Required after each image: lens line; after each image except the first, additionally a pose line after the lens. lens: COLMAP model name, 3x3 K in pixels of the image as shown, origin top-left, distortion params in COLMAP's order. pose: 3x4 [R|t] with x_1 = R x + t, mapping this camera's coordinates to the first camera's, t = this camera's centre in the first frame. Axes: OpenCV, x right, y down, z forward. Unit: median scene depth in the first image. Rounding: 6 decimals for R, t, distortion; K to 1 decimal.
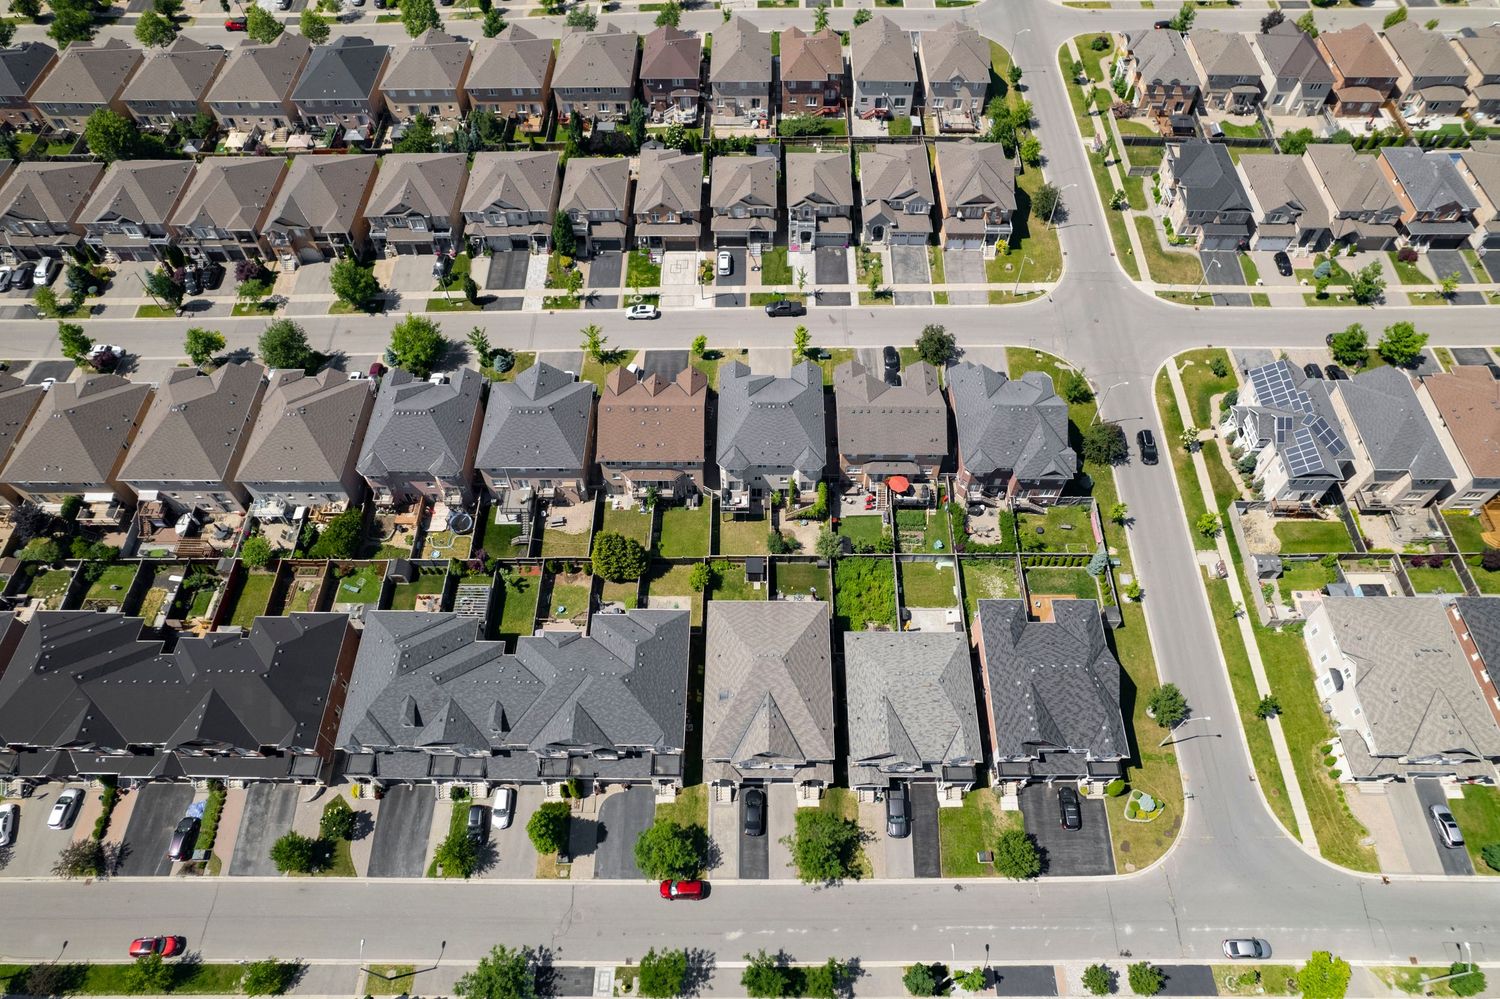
lens RADIAL K [[961.5, 0, 752.2], [0, 961.5, 494.2], [0, 0, 1]] dist [-0.011078, -0.000592]
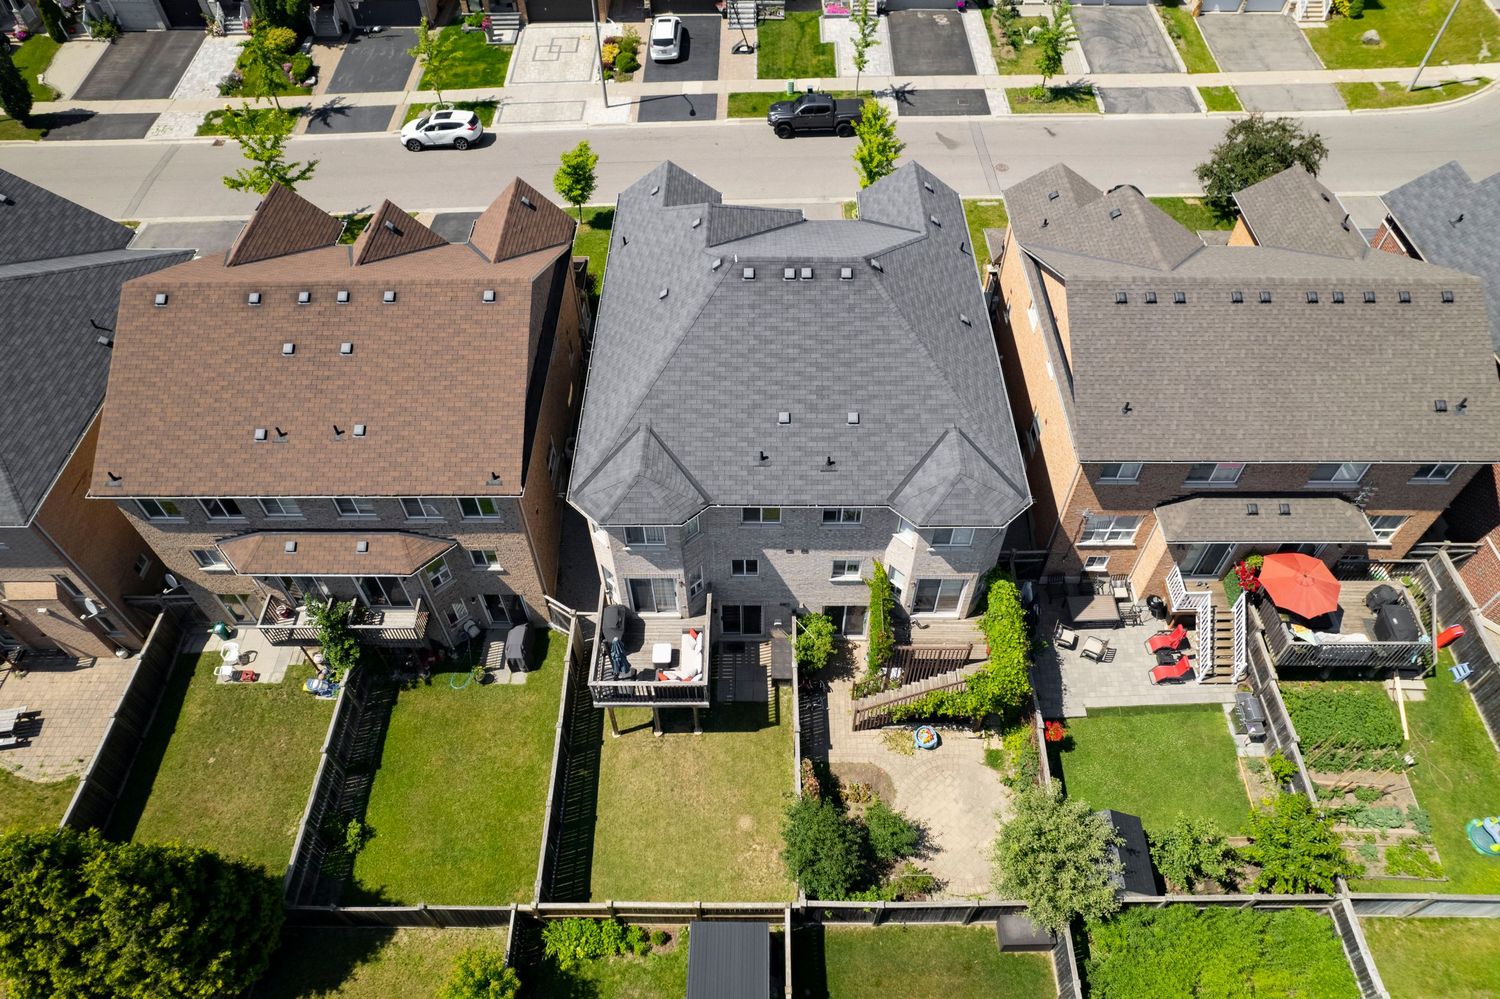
lens RADIAL K [[961.5, 0, 751.6], [0, 961.5, 494.1], [0, 0, 1]] dist [-0.011078, -0.000592]
pose [[0.999985, -0.005382, -0.001243, 0.007310], [0.005237, 0.995309, -0.096605, -0.009499], [0.001757, 0.096597, 0.995322, 0.664482]]
